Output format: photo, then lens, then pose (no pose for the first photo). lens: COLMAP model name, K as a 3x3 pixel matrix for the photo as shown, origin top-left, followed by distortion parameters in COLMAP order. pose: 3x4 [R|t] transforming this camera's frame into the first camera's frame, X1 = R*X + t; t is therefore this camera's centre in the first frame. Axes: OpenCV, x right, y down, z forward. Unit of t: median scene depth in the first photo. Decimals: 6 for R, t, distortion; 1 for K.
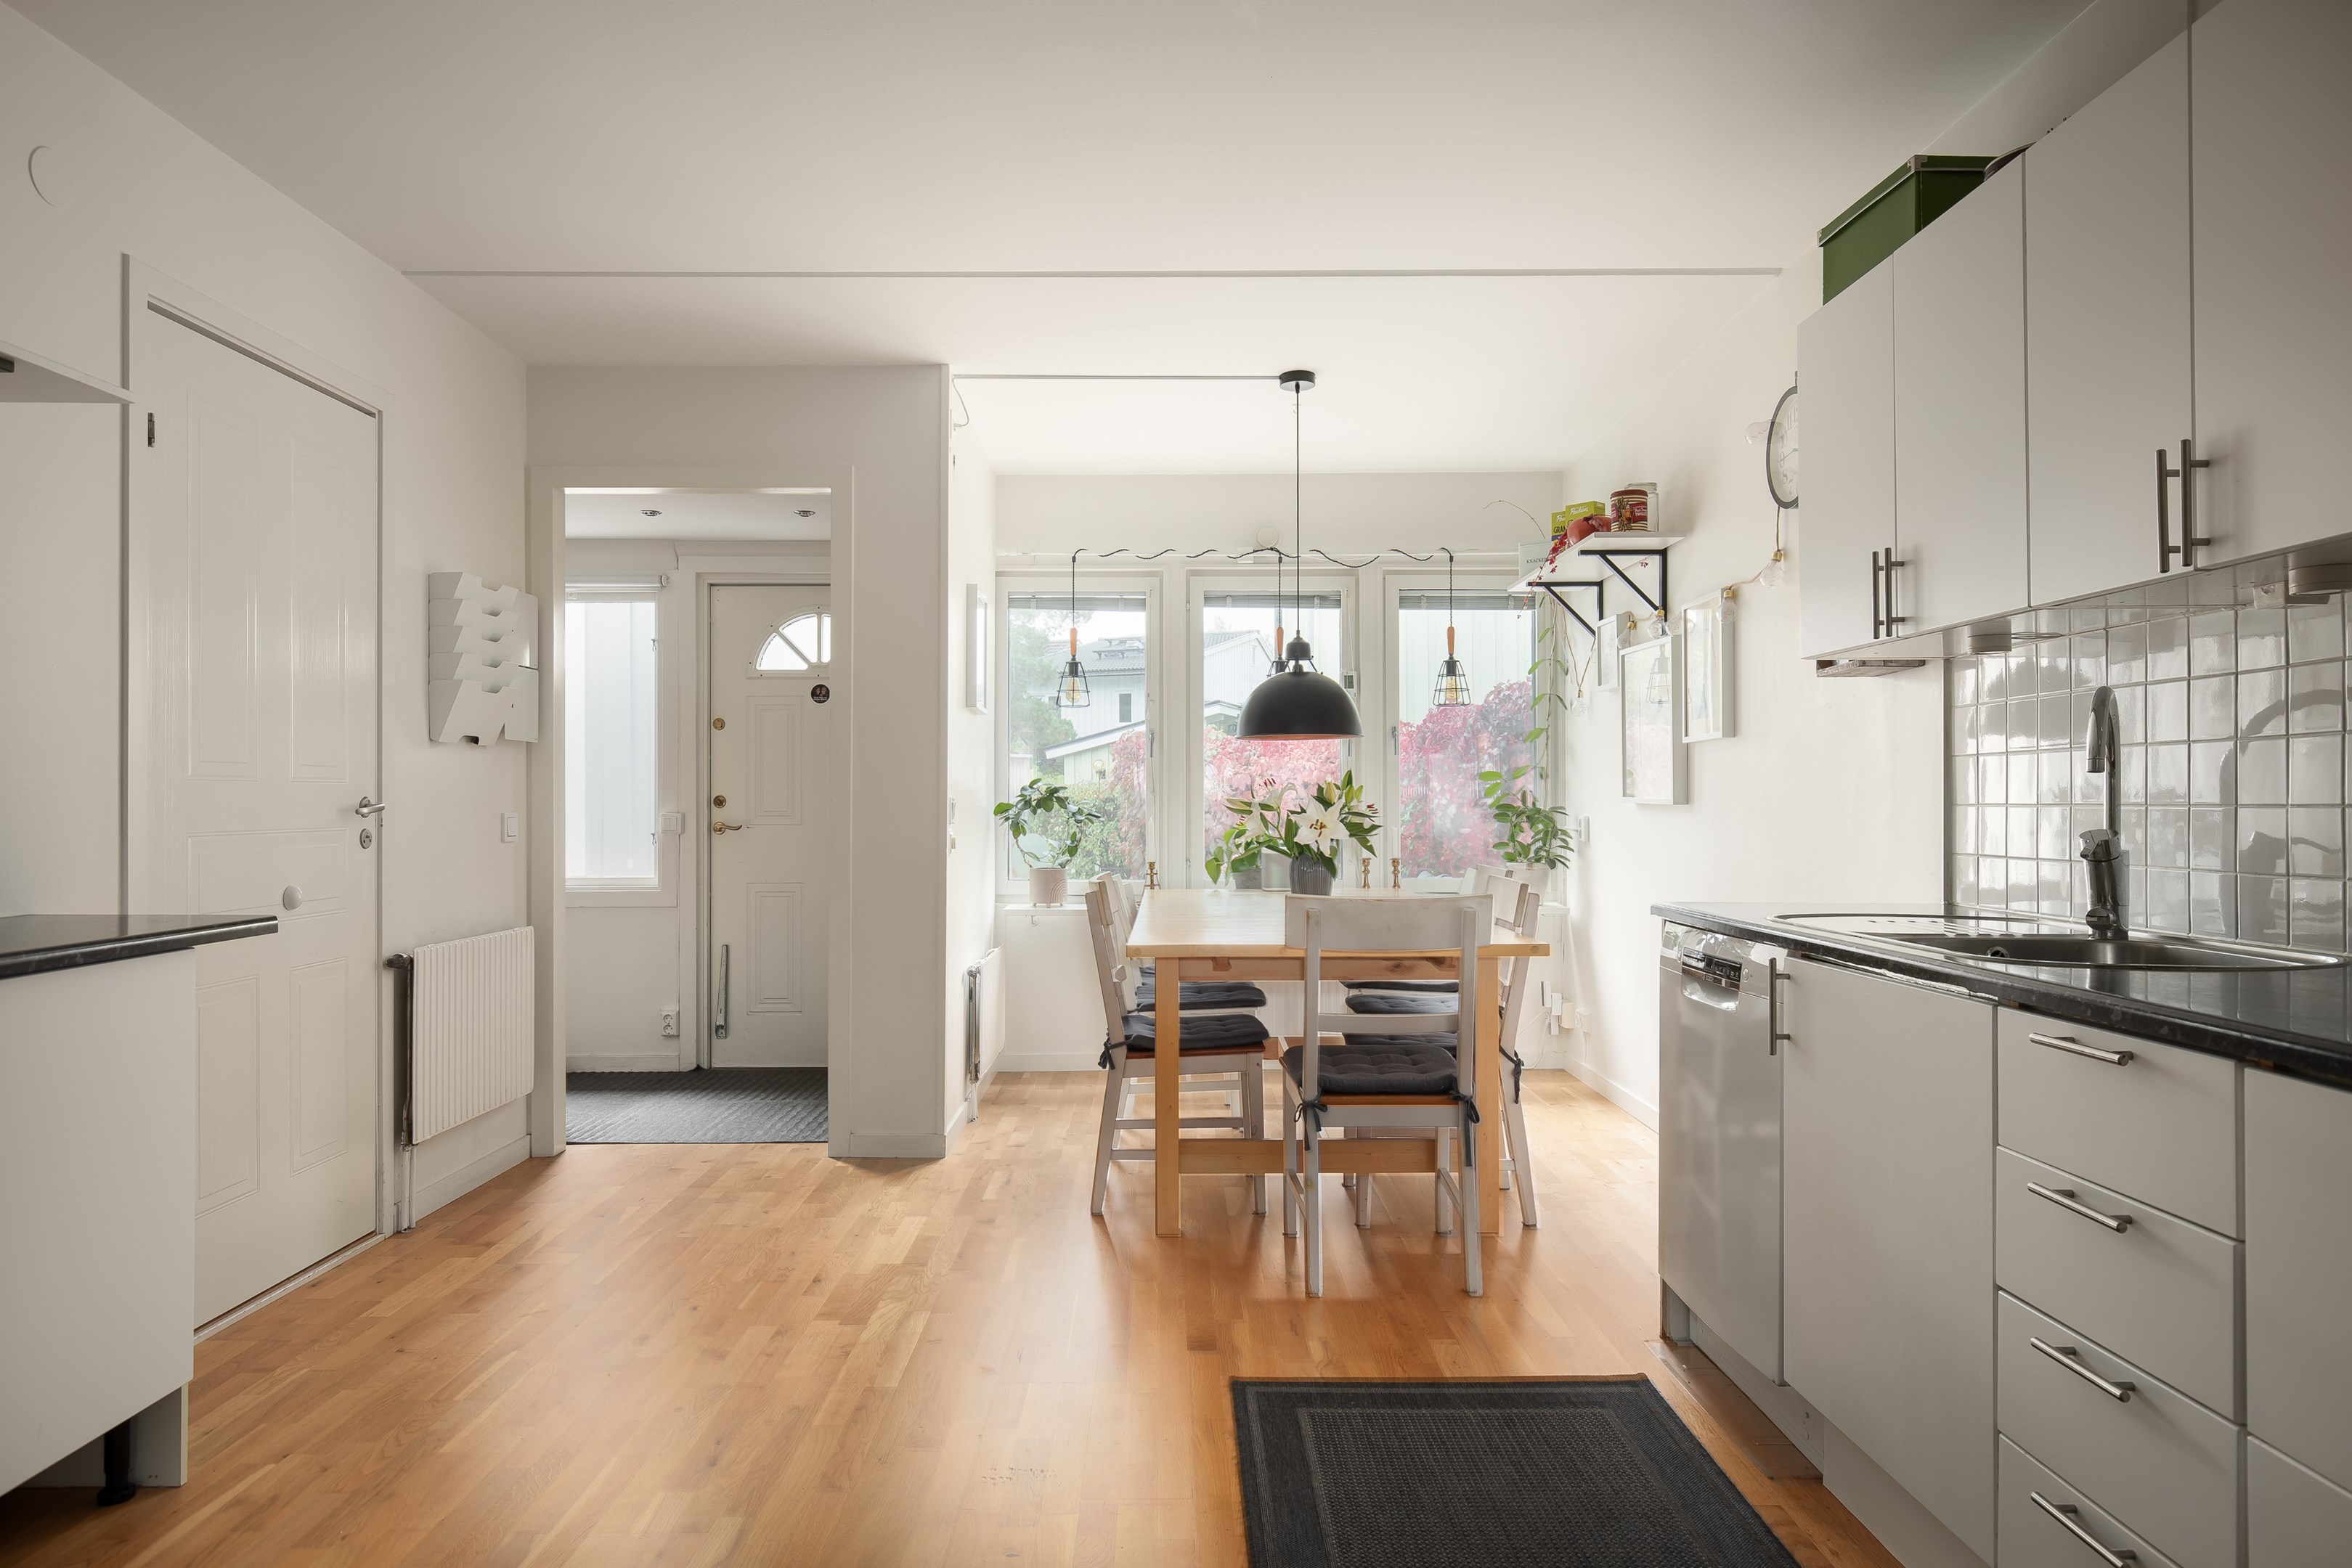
lens RADIAL K [[1460.3, 0, 1174.7], [0, 1460.3, 774.7], [0, 0, 1]] dist [-0.000475, 0.000526]
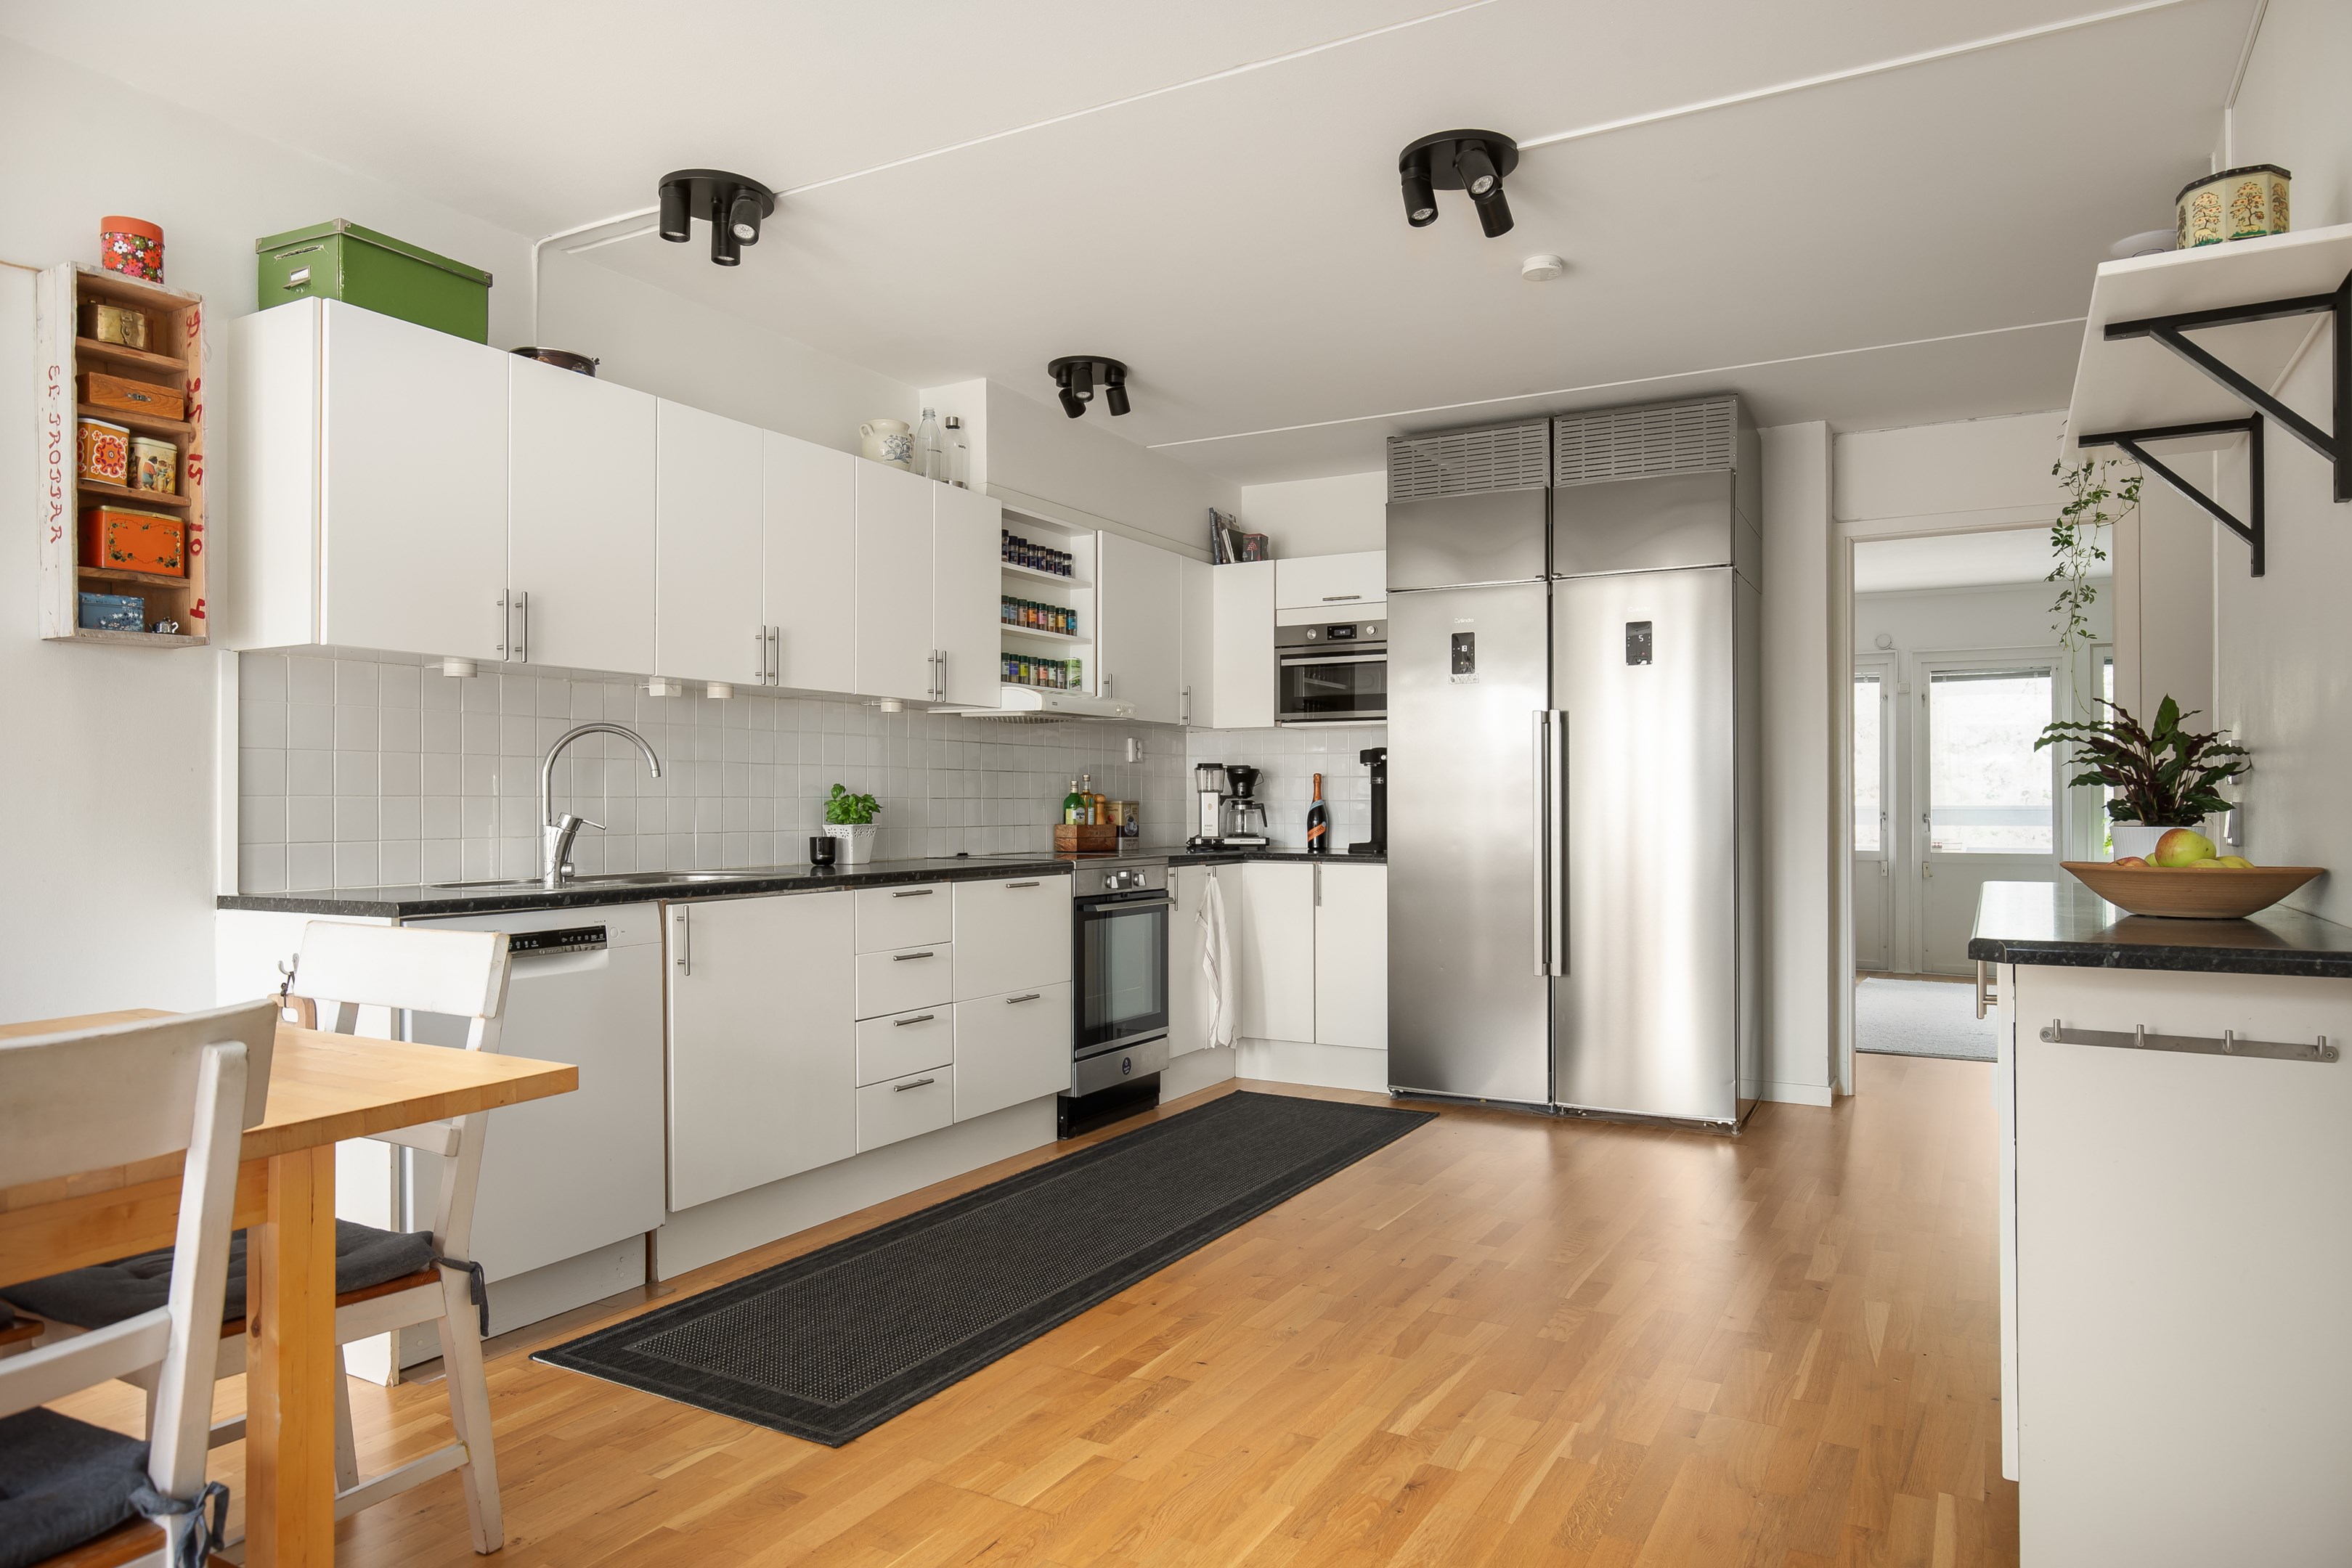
lens RADIAL K [[1444.4, 0, 1180.4], [0, 1444.4, 800.7], [0, 0, 1]] dist [-0.004867, 0.001312]
pose [[-0.866524, 0.002955, 0.499126, -0.323565], [-0.007185, 0.999805, -0.018393, 0.022684], [-0.499083, -0.019524, -0.866334, 0.932775]]
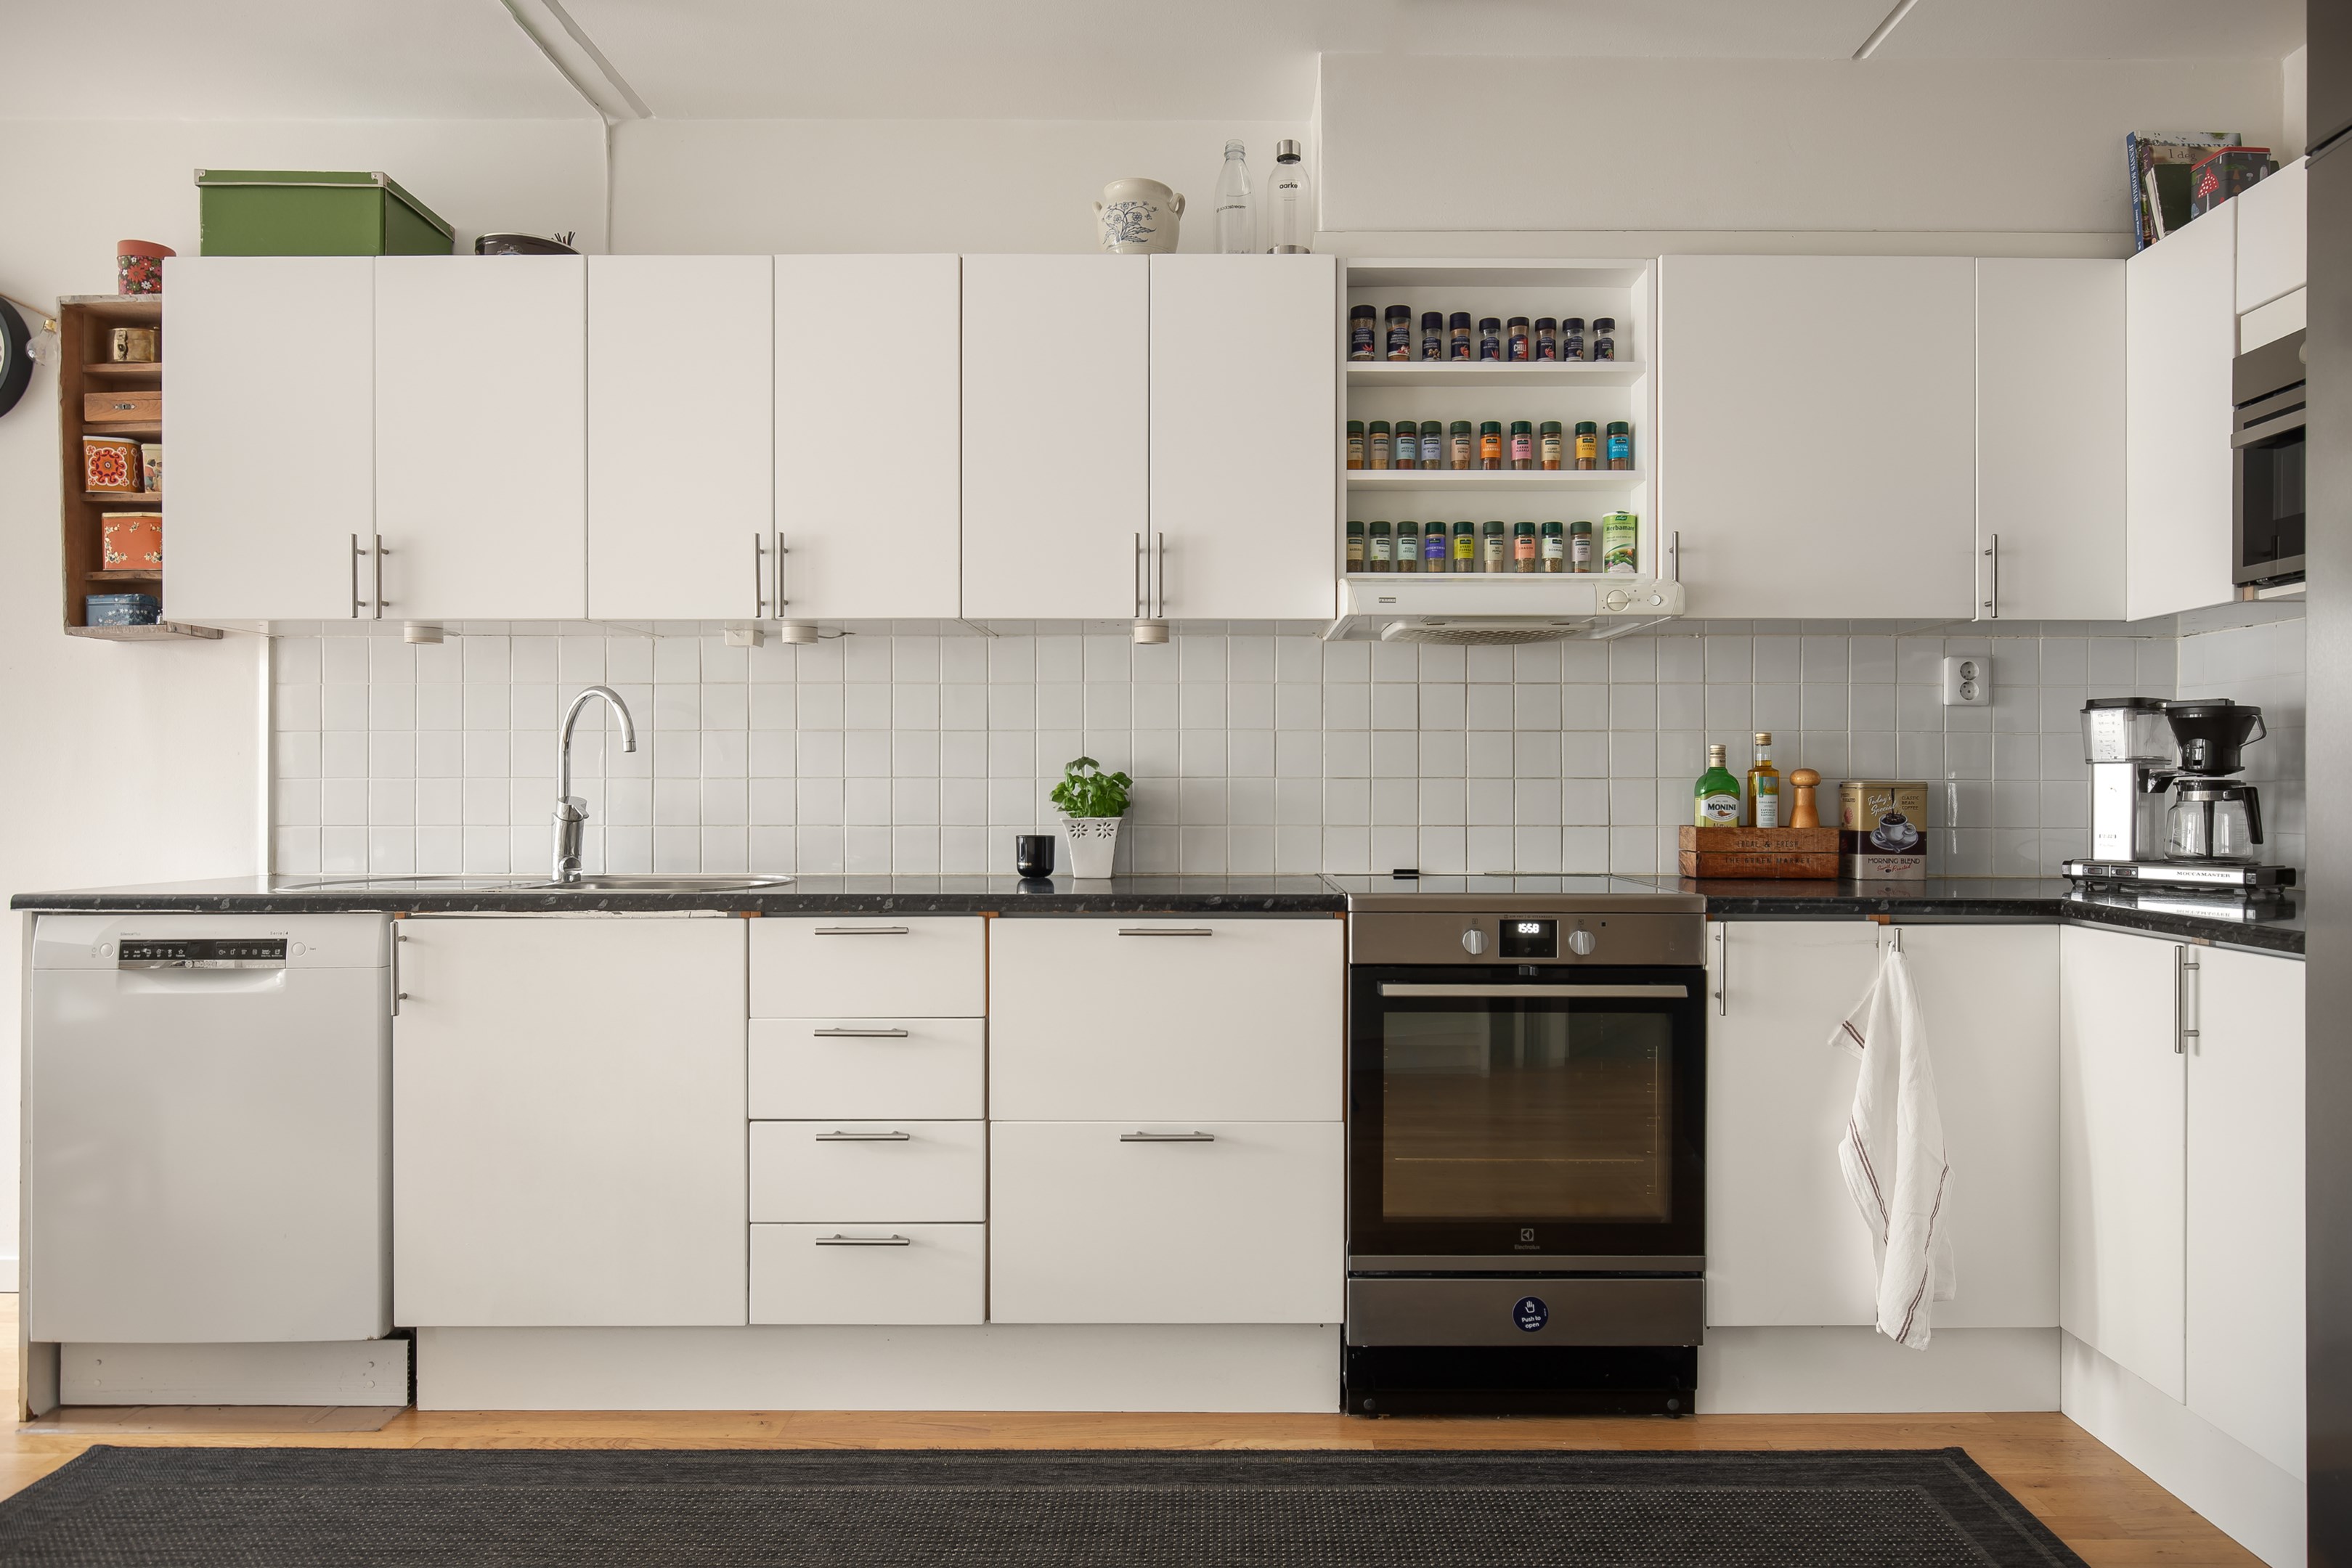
lens RADIAL K [[1424.7, 0, 1183.7], [0, 1424.7, 795.6], [0, 0, 1]] dist [-0.005682, -0.000460]
pose [[0.006667, -0.000572, 0.999978, -0.281808], [-0.018623, 0.999826, 0.000696, 0.011779], [-0.999804, -0.018627, 0.006655, 0.208395]]
